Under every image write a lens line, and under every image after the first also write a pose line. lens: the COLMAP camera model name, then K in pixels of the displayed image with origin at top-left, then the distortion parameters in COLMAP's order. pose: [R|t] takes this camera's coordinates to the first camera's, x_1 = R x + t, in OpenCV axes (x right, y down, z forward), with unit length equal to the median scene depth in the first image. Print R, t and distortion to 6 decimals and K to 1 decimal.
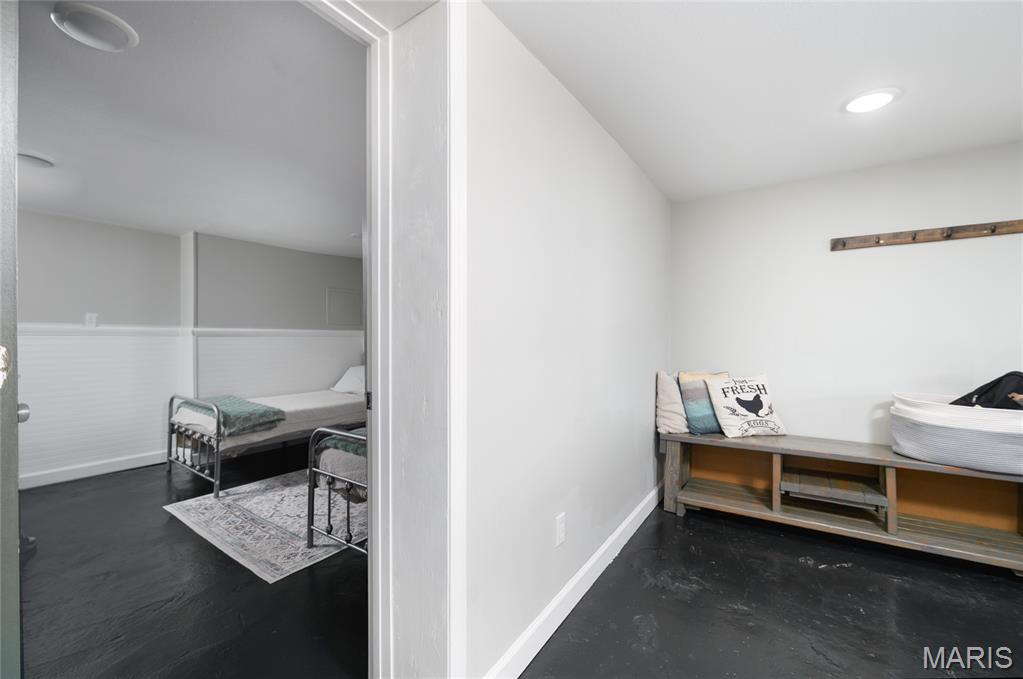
lens RADIAL K [[419.2, 0, 512.8], [0, 419.2, 334.8], [0, 0, 1]] dist [-0.000594, -0.002091]
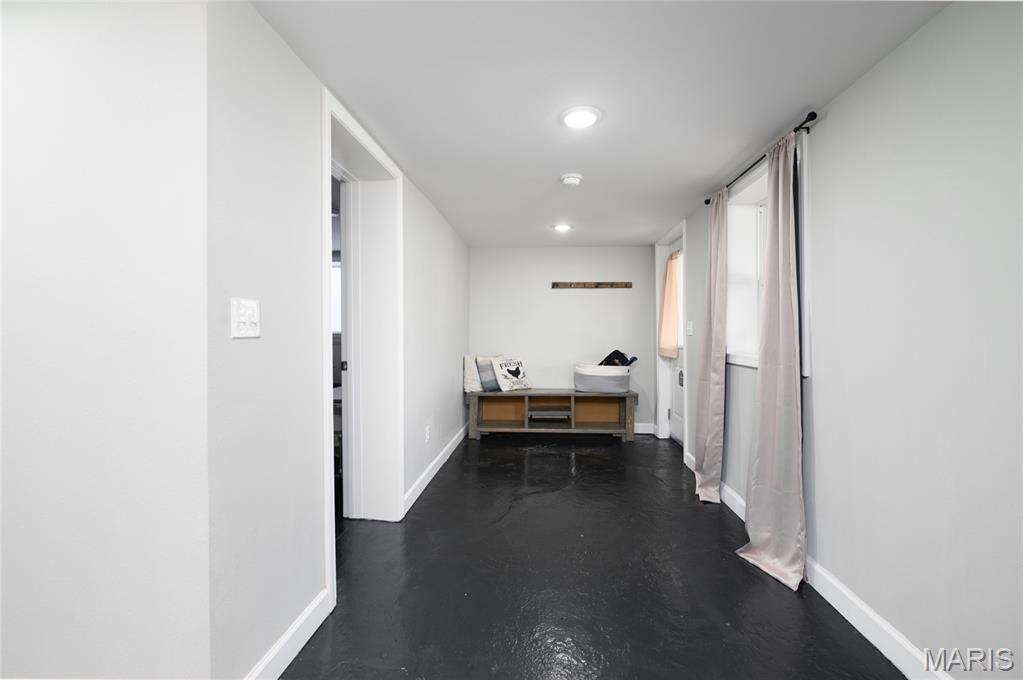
lens RADIAL K [[419.2, 0, 513.7], [0, 419.2, 341.0], [0, 0, 1]] dist [-0.000594, -0.002091]
pose [[0.868330, -0.002317, 0.495981, -0.311529], [-0.004478, 0.999912, 0.012511, 0.012232], [-0.495966, -0.013085, 0.868243, -0.532396]]
